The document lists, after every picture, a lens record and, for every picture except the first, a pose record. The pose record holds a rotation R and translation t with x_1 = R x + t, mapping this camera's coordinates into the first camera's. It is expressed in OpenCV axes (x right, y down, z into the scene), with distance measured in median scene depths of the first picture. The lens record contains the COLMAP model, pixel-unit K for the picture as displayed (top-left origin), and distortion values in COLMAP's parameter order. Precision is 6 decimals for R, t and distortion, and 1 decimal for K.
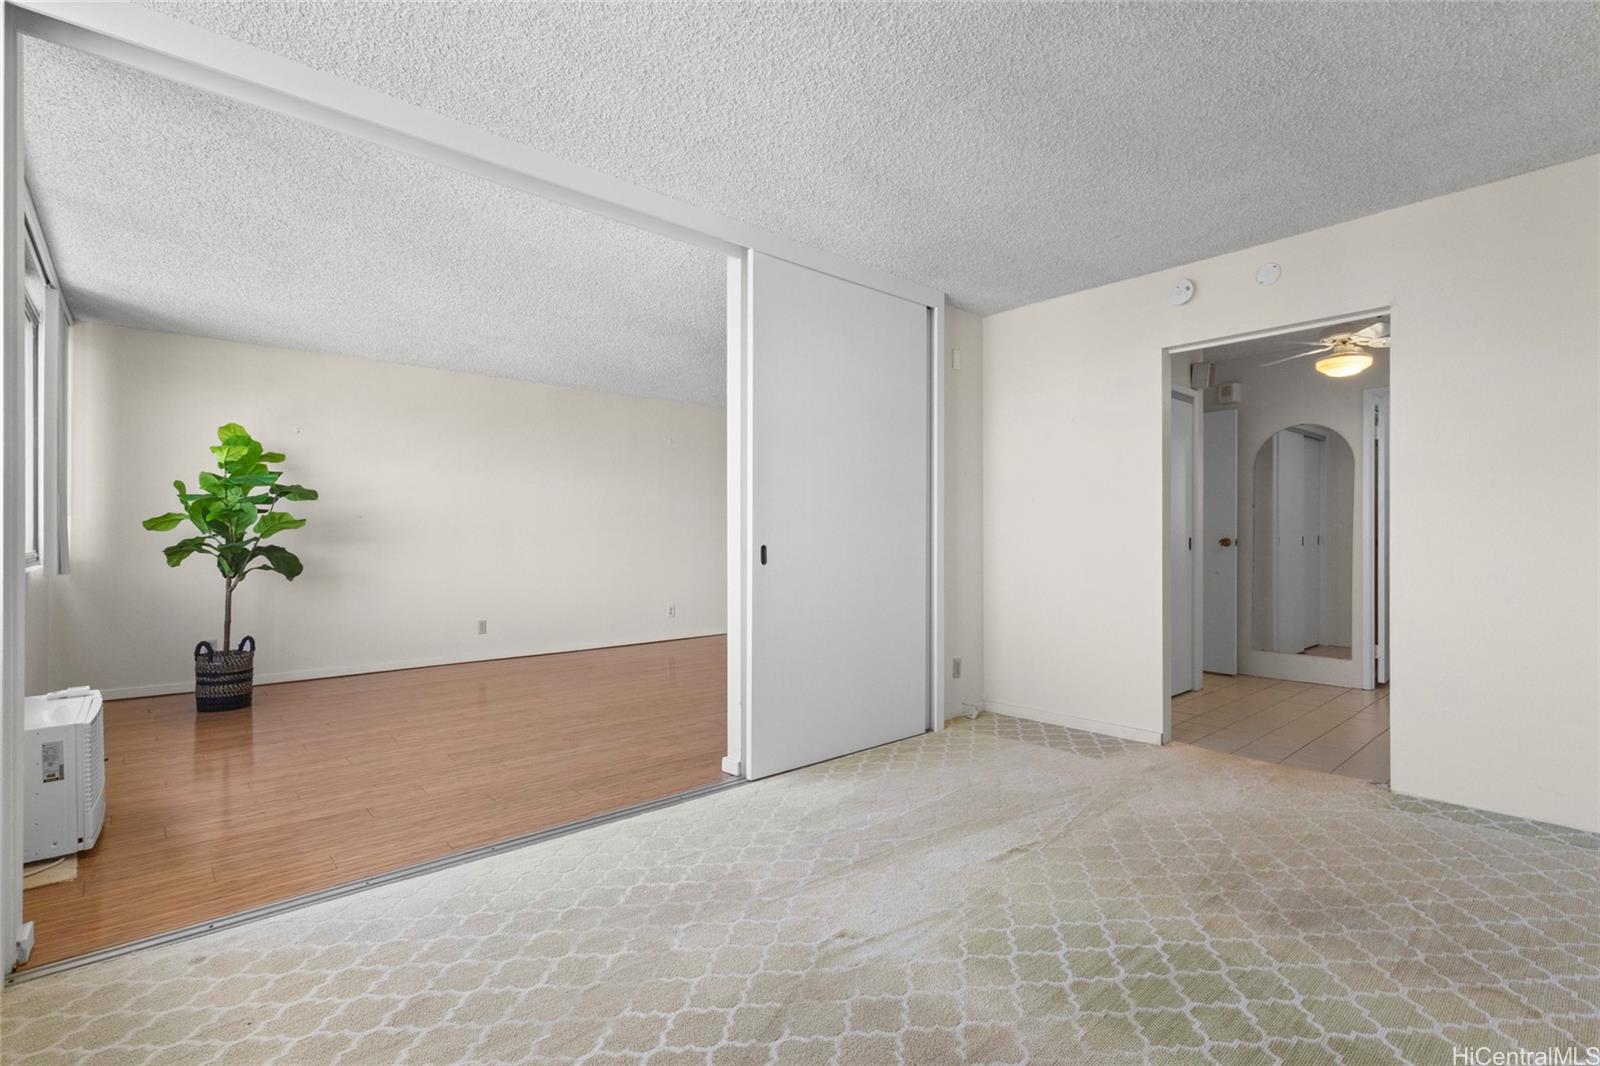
lens RADIAL K [[738.1, 0, 794.0], [0, 738.1, 537.3], [0, 0, 1]] dist [0.000750, 0.000486]
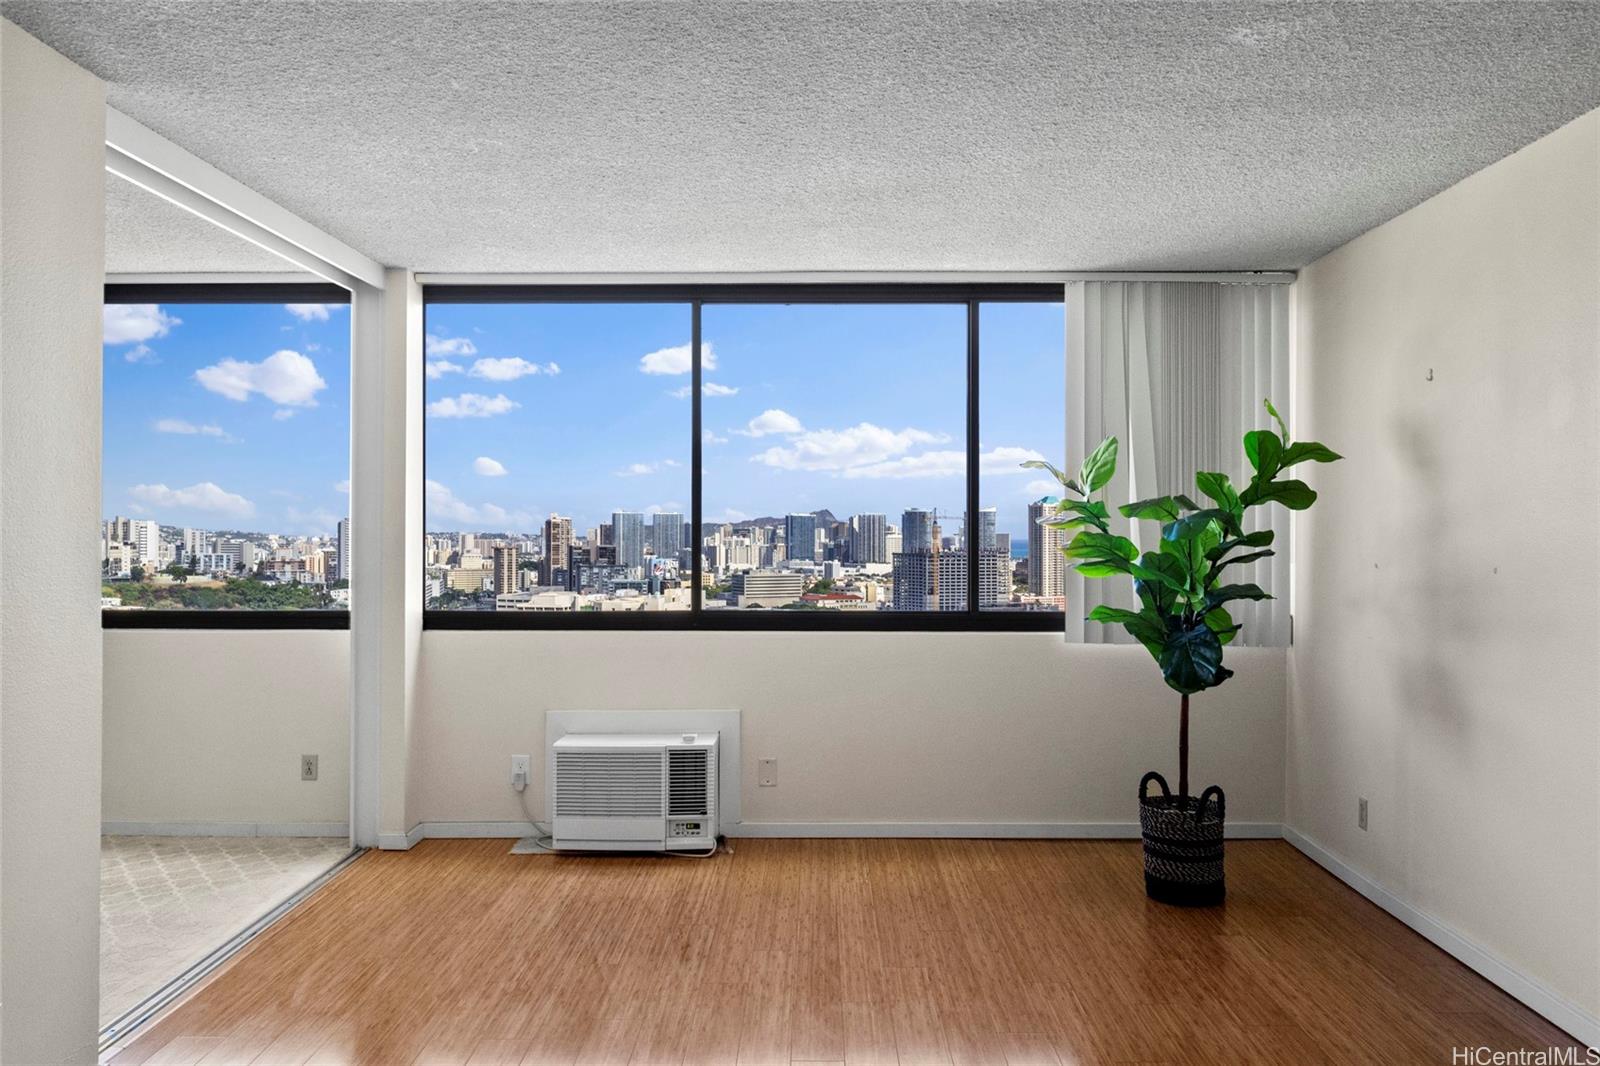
lens RADIAL K [[1268.2, 0, 798.2], [0, 1268.2, 526.1], [0, 0, 1]] dist [0.006814, -0.008477]
pose [[-0.668642, 0.000712, -0.743584, 0.225970], [-0.001139, 0.999997, 0.001982, -0.077768], [0.743584, 0.002172, -0.668639, 1.815960]]
